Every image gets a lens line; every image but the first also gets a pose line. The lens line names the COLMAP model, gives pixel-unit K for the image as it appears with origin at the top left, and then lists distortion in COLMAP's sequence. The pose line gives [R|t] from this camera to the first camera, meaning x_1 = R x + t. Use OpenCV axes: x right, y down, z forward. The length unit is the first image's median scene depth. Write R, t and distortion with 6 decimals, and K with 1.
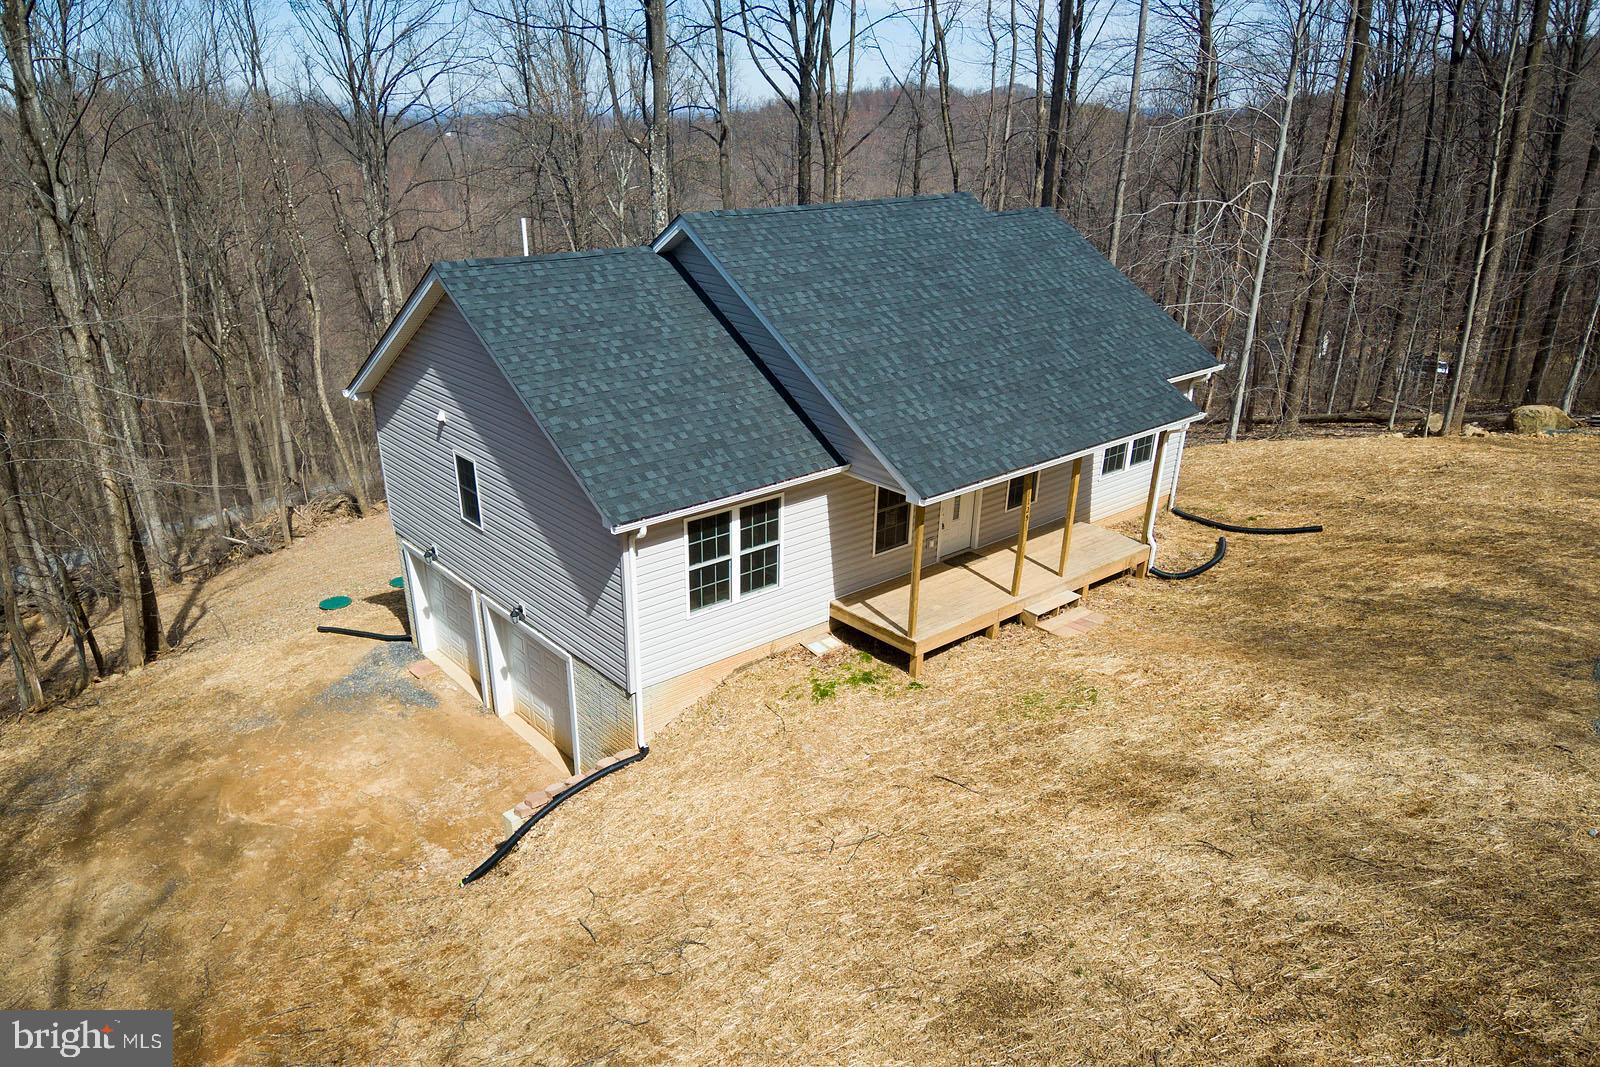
lens RADIAL K [[1013.4, 0, 759.0], [0, 1013.4, 605.6], [0, 0, 1]] dist [0.091702, -0.115027]
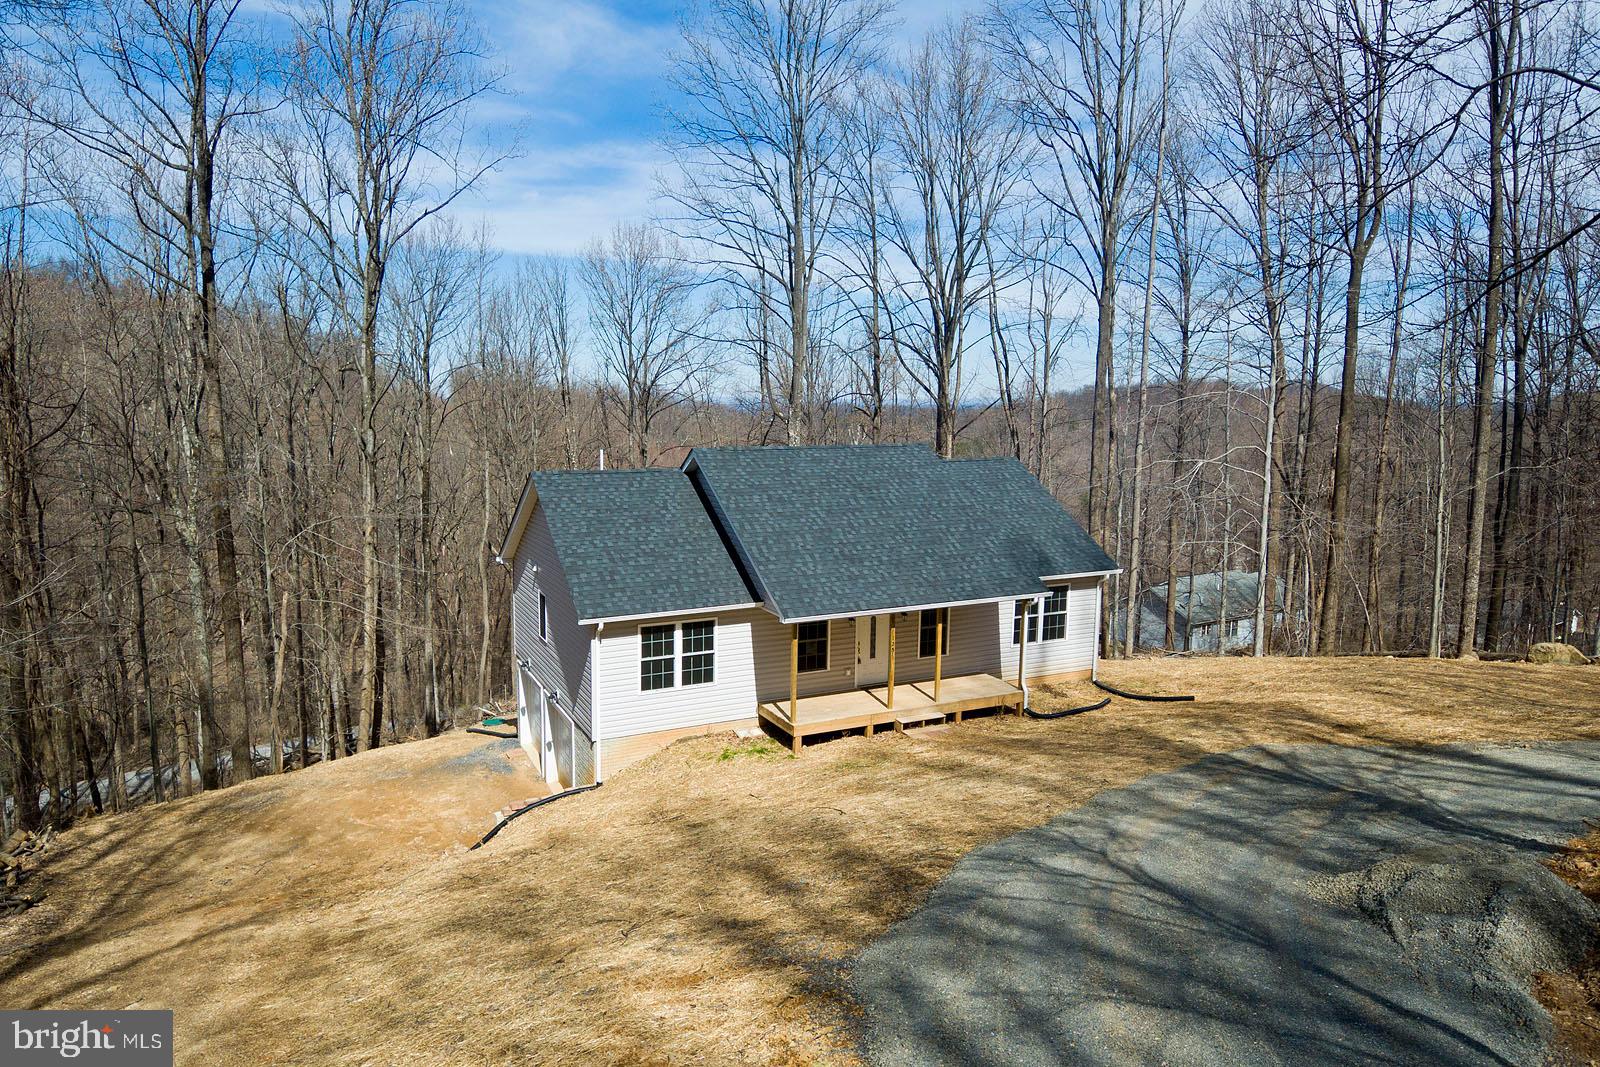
lens RADIAL K [[989.2, 0, 811.9], [0, 989.2, 541.9], [0, 0, 1]] dist [0.075809, -0.115335]
pose [[0.973884, 0.036037, -0.224167, 0.473298], [-0.102489, 0.950785, -0.292412, 0.190819], [0.202597, 0.307750, 0.929647, -0.351693]]
